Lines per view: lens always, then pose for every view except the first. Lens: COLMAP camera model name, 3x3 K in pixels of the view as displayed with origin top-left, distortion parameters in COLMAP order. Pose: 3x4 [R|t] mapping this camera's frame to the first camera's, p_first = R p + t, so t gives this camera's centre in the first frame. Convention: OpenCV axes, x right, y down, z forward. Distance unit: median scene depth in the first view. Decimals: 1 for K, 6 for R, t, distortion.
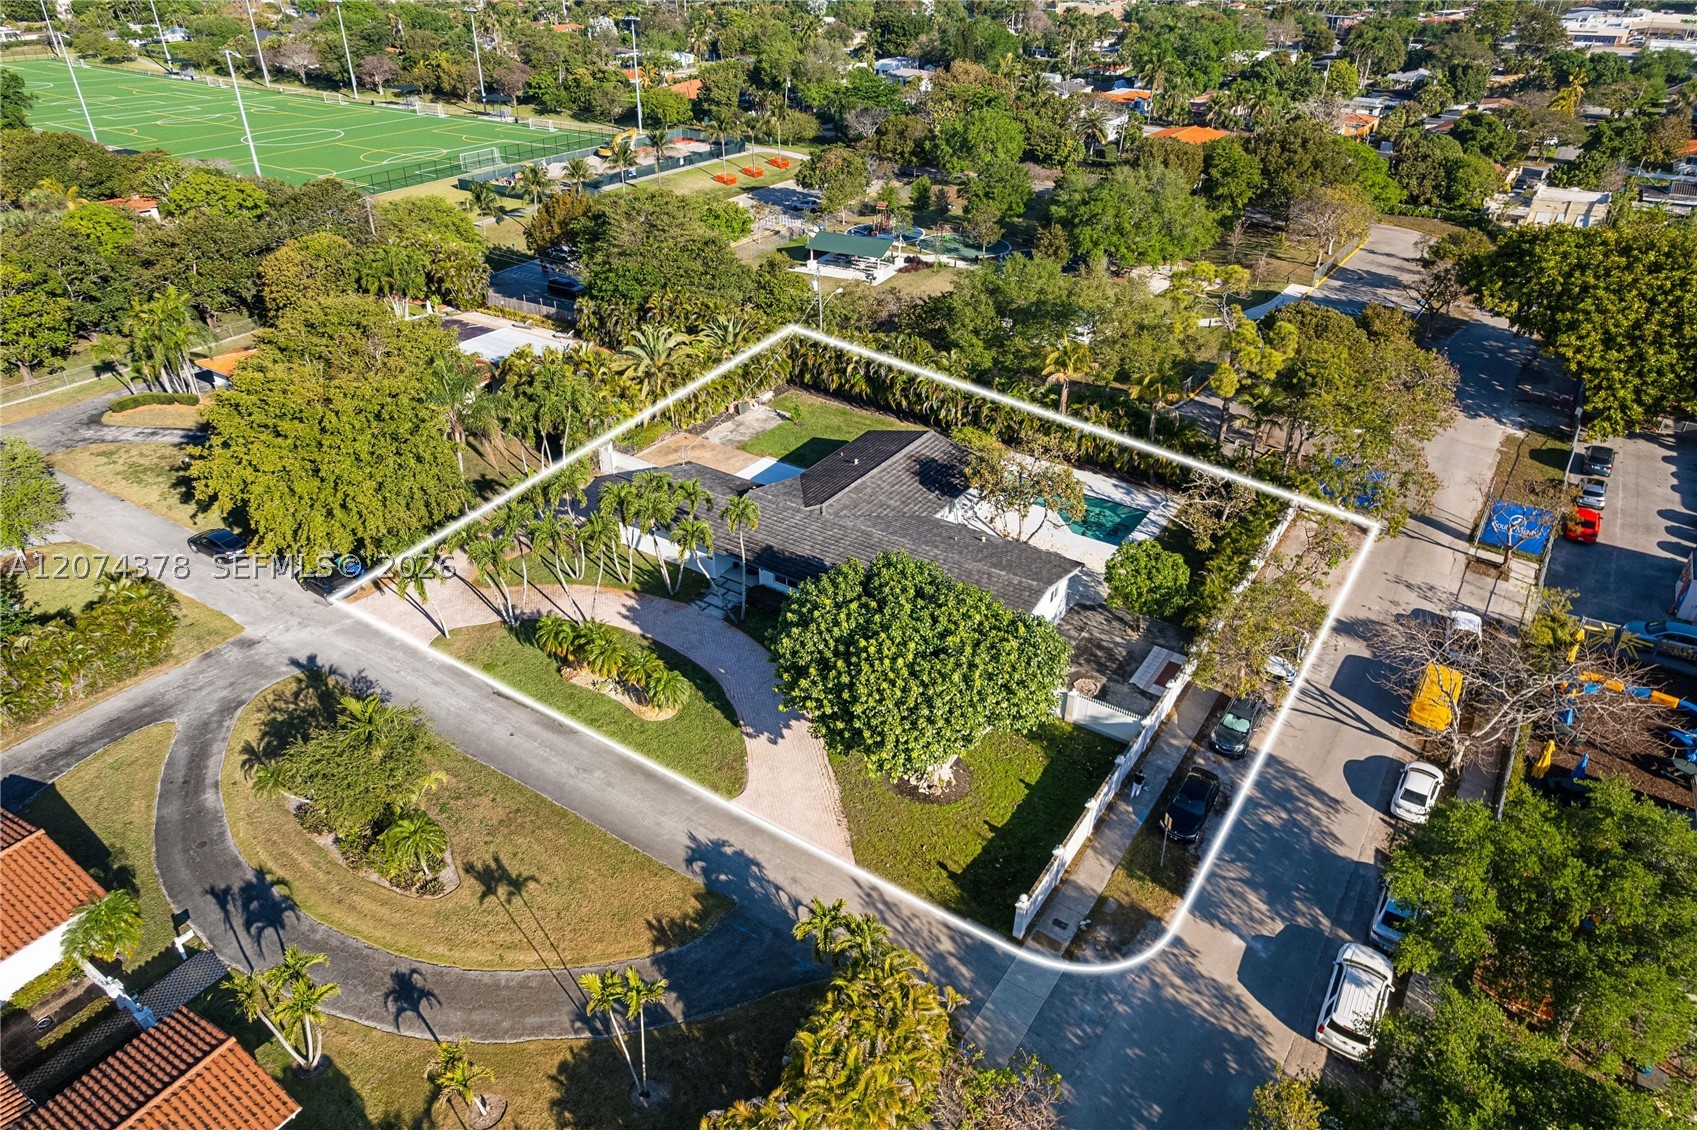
lens RADIAL K [[1042.1, 0, 848.5], [0, 1042.1, 565.0], [0, 0, 1]] dist [-0.029692, 0.000224]
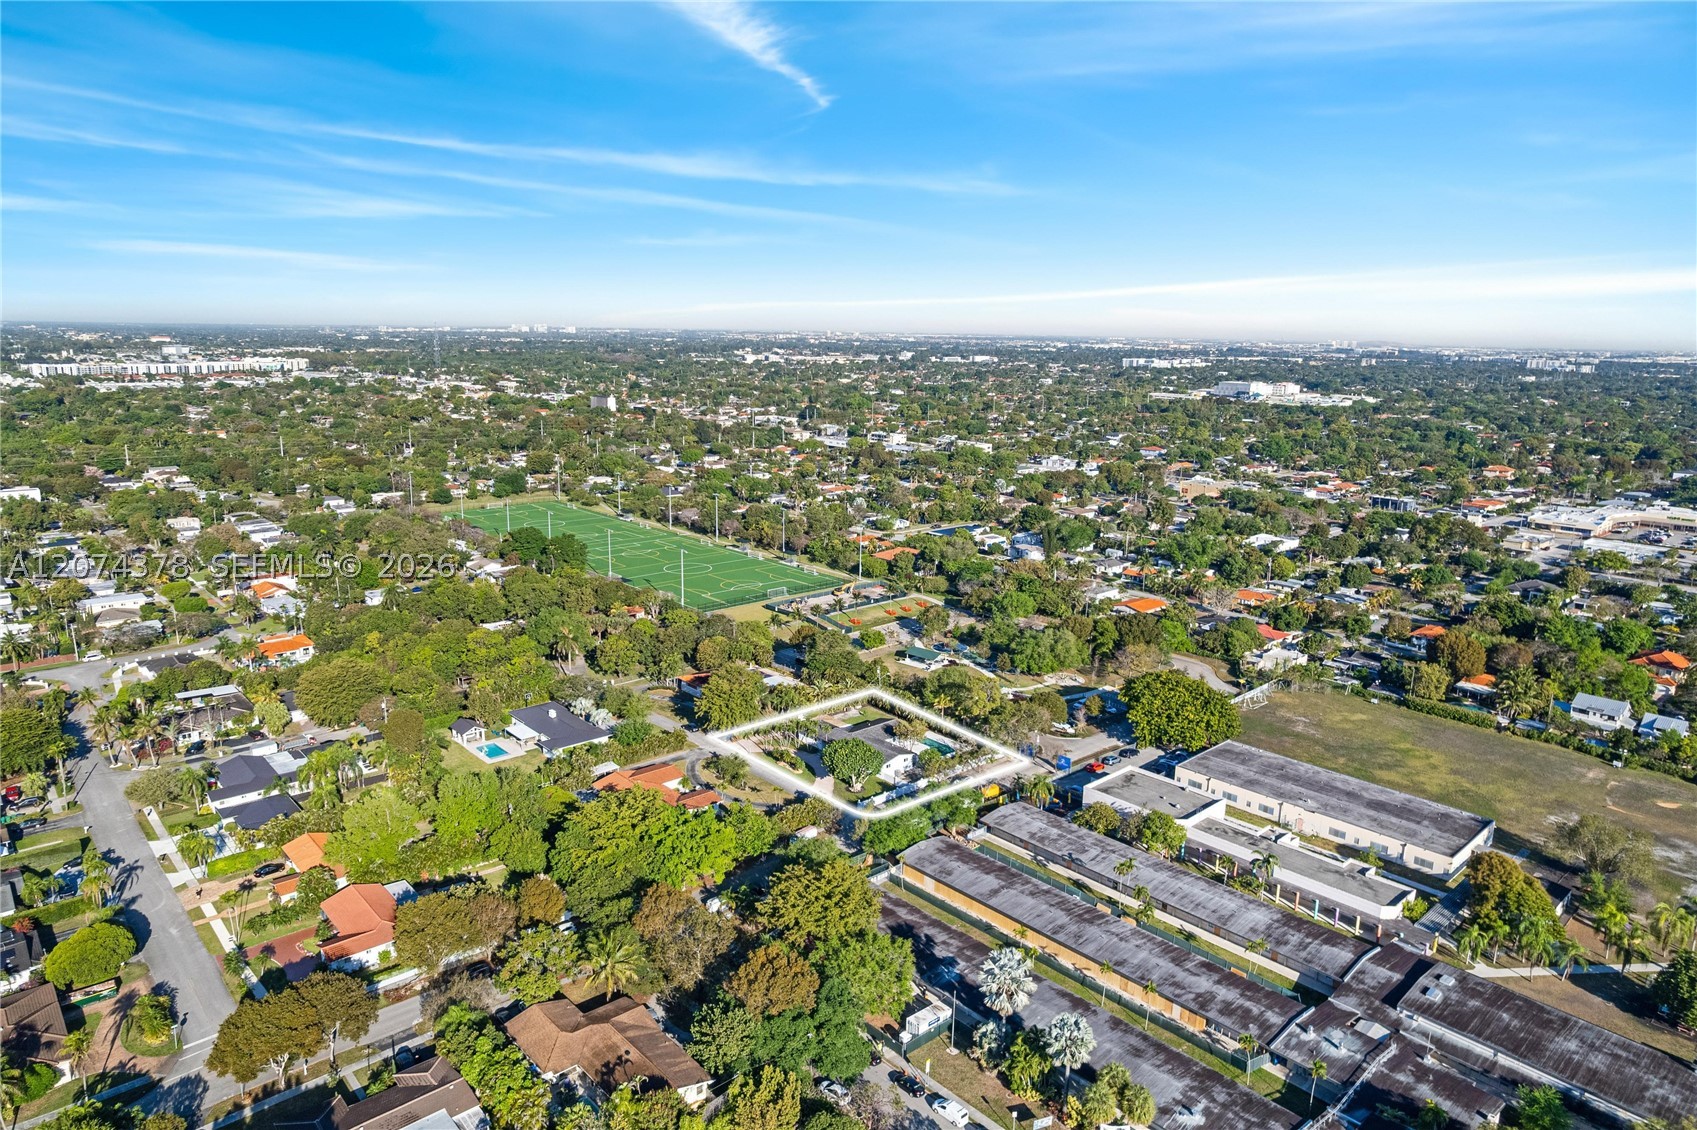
lens RADIAL K [[1042.1, 0, 848.5], [0, 1042.1, 565.0], [0, 0, 1]] dist [-0.029692, 0.000224]
pose [[0.967420, 0.062765, -0.245275, 0.424280], [-0.140919, 0.938337, -0.315699, 0.282647], [0.210336, 0.339977, 0.916610, -1.314580]]
